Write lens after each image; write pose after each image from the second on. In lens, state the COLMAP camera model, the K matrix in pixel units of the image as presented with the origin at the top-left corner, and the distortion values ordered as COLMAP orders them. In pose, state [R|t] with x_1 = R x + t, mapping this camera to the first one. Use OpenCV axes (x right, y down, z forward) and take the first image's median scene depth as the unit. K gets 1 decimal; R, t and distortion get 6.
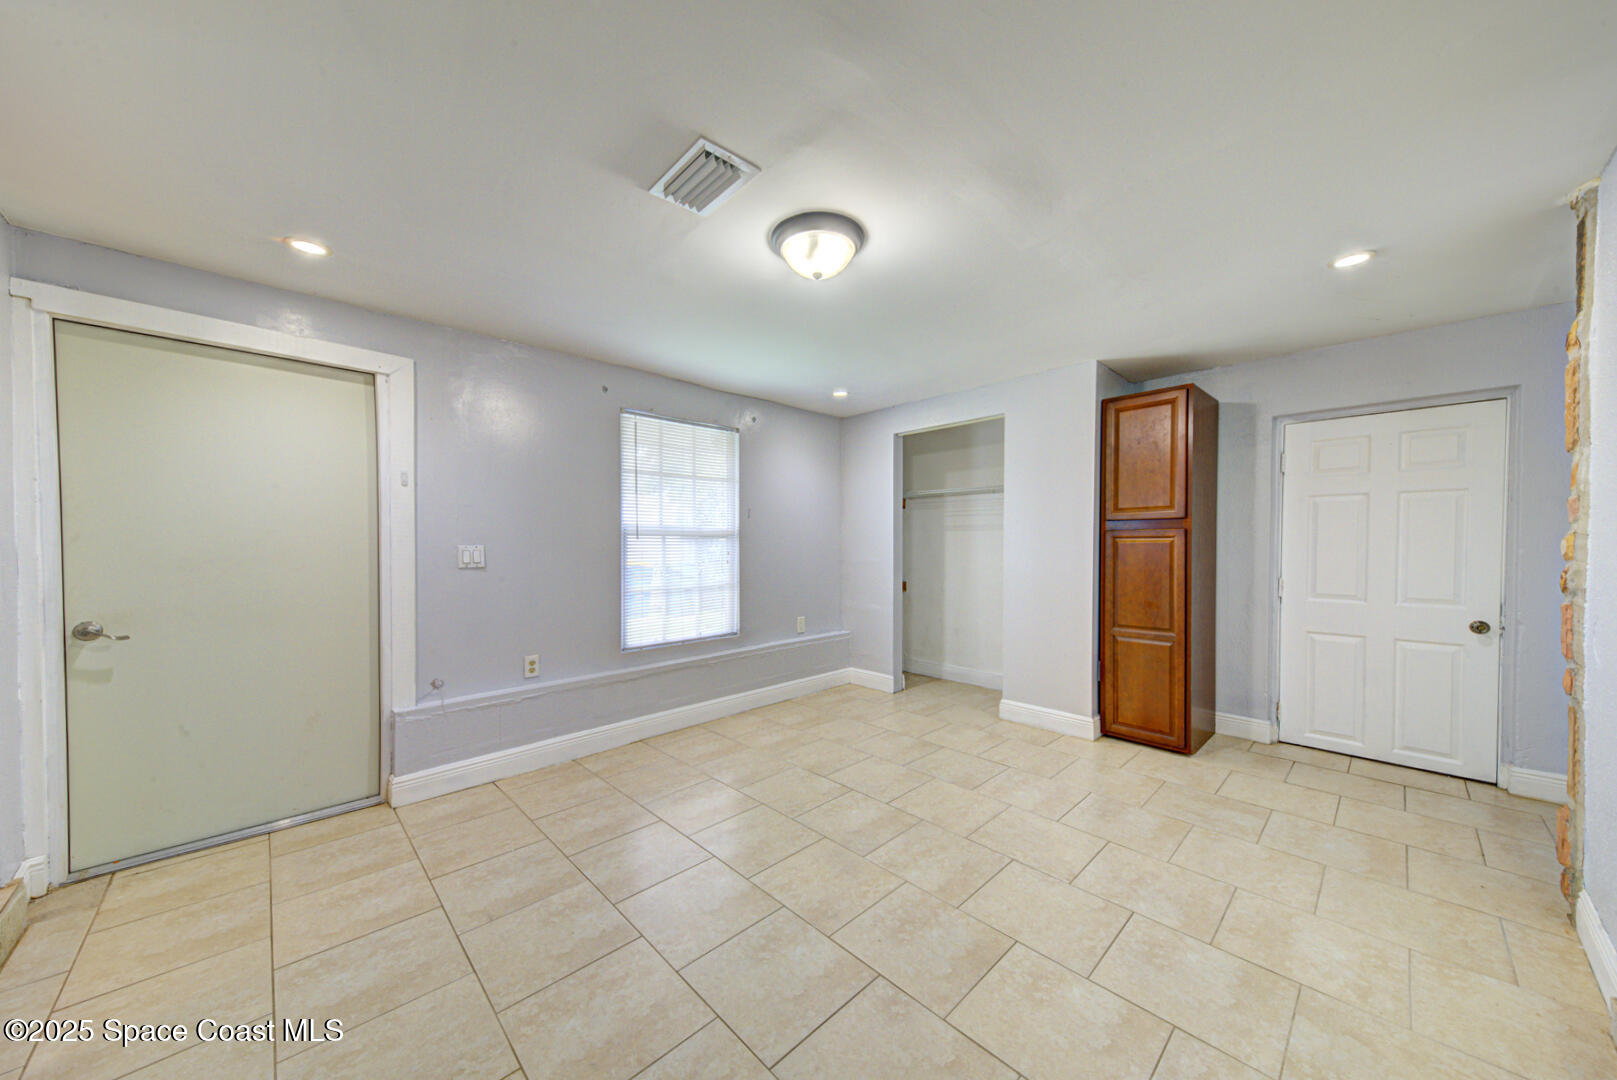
lens RADIAL K [[561.4, 0, 808.2], [0, 561.4, 544.1], [0, 0, 1]] dist [0.014590, -0.000376]
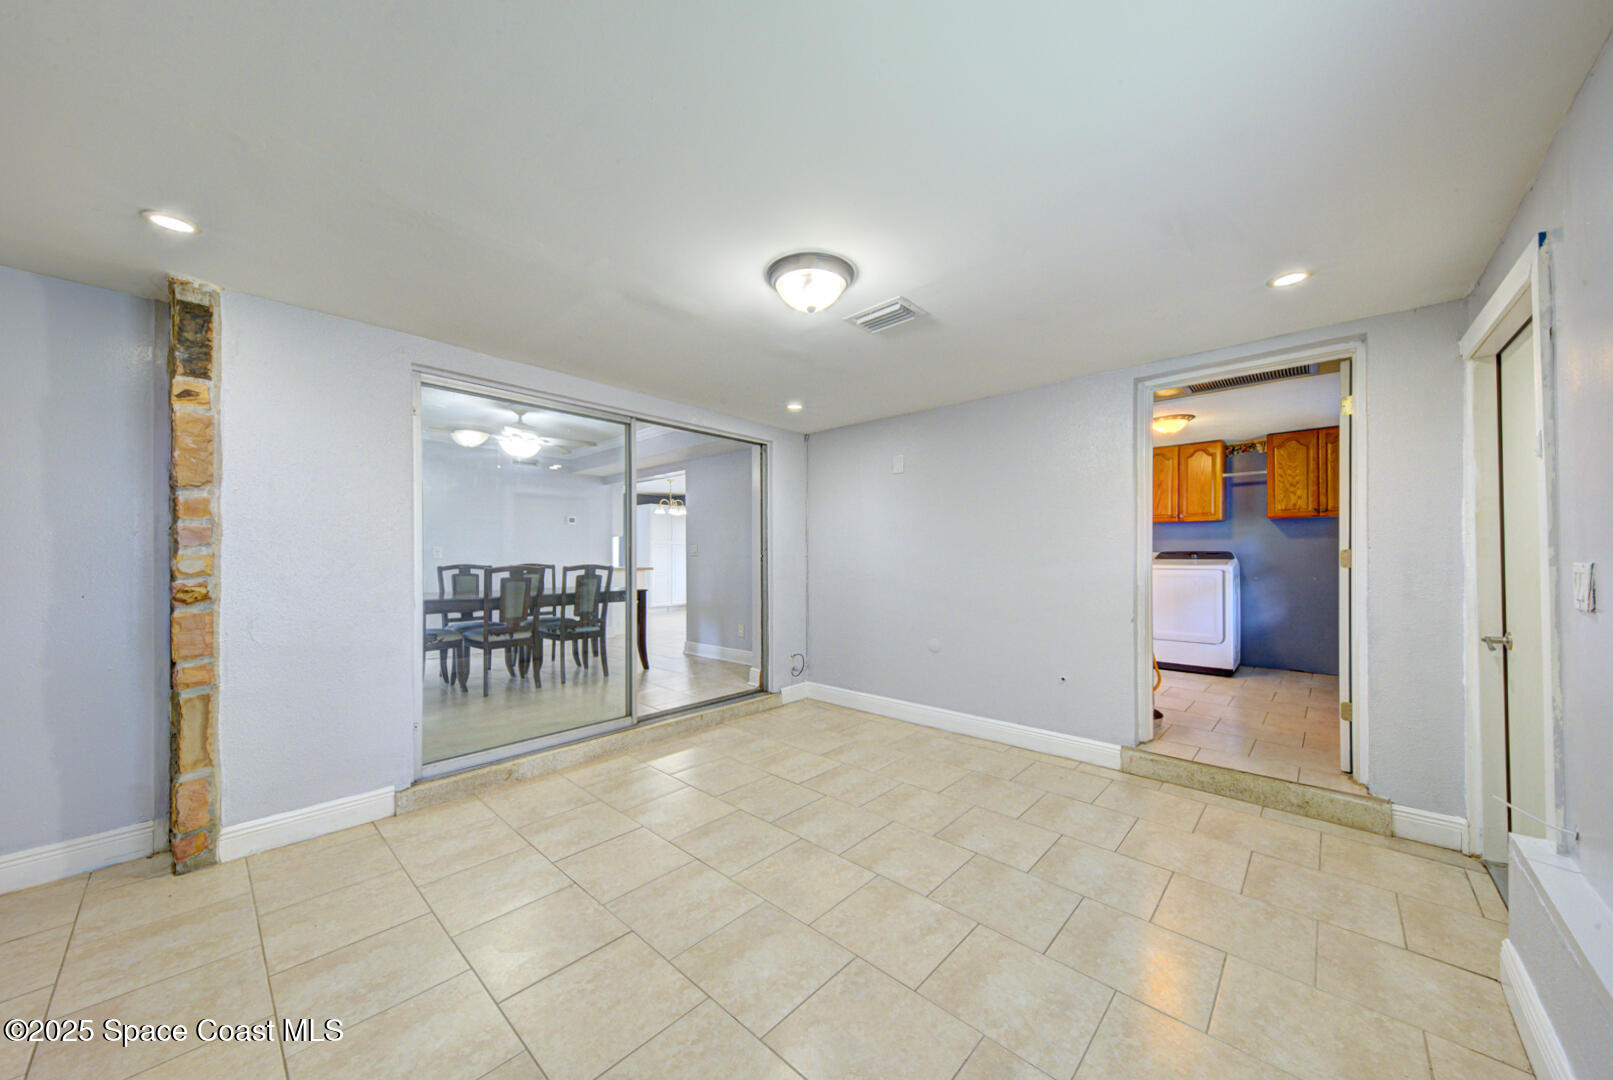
lens RADIAL K [[560.0, 0, 804.6], [0, 560.0, 551.2], [0, 0, 1]] dist [0.014590, -0.000376]
pose [[-0.998369, 0.005064, -0.056869, 0.085989], [0.005536, 0.999951, -0.008150, -0.009467], [0.056825, -0.008452, -0.998348, 1.982514]]
